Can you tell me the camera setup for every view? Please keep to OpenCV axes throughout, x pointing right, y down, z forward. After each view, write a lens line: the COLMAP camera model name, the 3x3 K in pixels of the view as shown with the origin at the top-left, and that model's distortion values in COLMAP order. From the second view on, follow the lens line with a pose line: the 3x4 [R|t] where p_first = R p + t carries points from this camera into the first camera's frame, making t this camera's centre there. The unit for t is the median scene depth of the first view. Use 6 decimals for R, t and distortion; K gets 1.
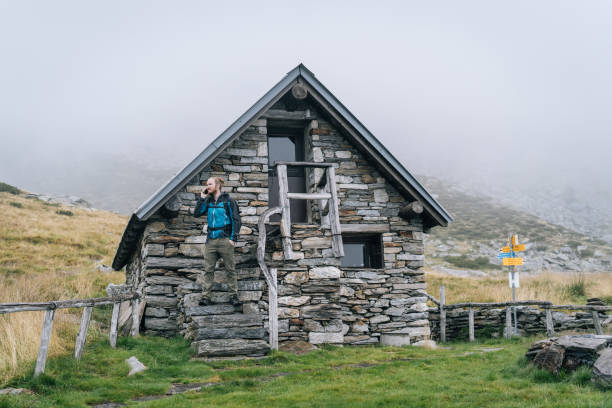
lens RADIAL K [[724.4, 0, 309.0], [0, 724.4, 201.4], [0, 0, 1]] dist [-0.003621, 0.000000]
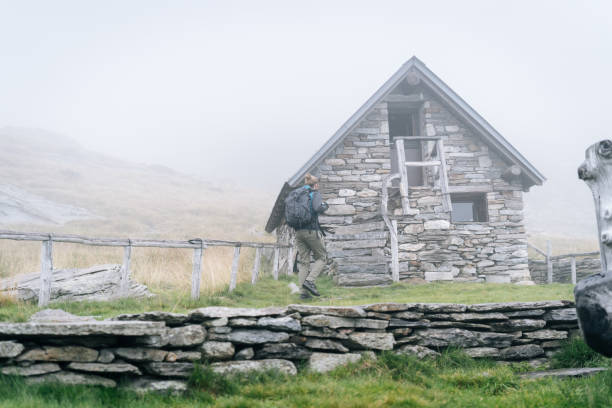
lens RADIAL K [[724.4, 0, 308.5], [0, 724.4, 205.3], [0, 0, 1]] dist [-0.003621, 0.000000]
pose [[0.982520, -0.026512, -0.184259, 0.032507], [0.033900, 0.998738, 0.037065, 0.010324], [0.183043, -0.042663, 0.982179, -0.242264]]
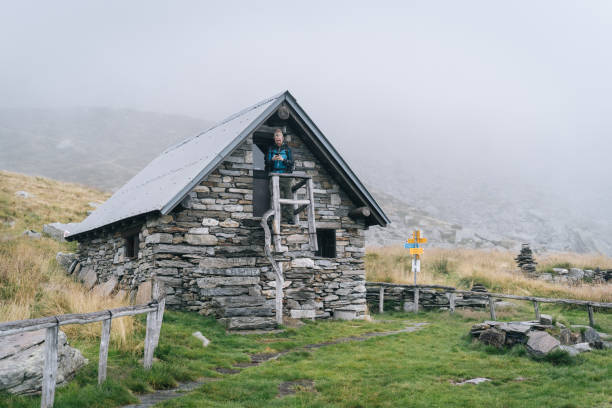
lens RADIAL K [[724.4, 0, 309.3], [0, 724.4, 197.7], [0, 0, 1]] dist [-0.003621, 0.000000]
pose [[0.968508, 0.057565, 0.242237, -0.257726], [-0.071979, 0.996098, 0.051073, -0.074129], [-0.238352, -0.066901, 0.968872, -0.207162]]
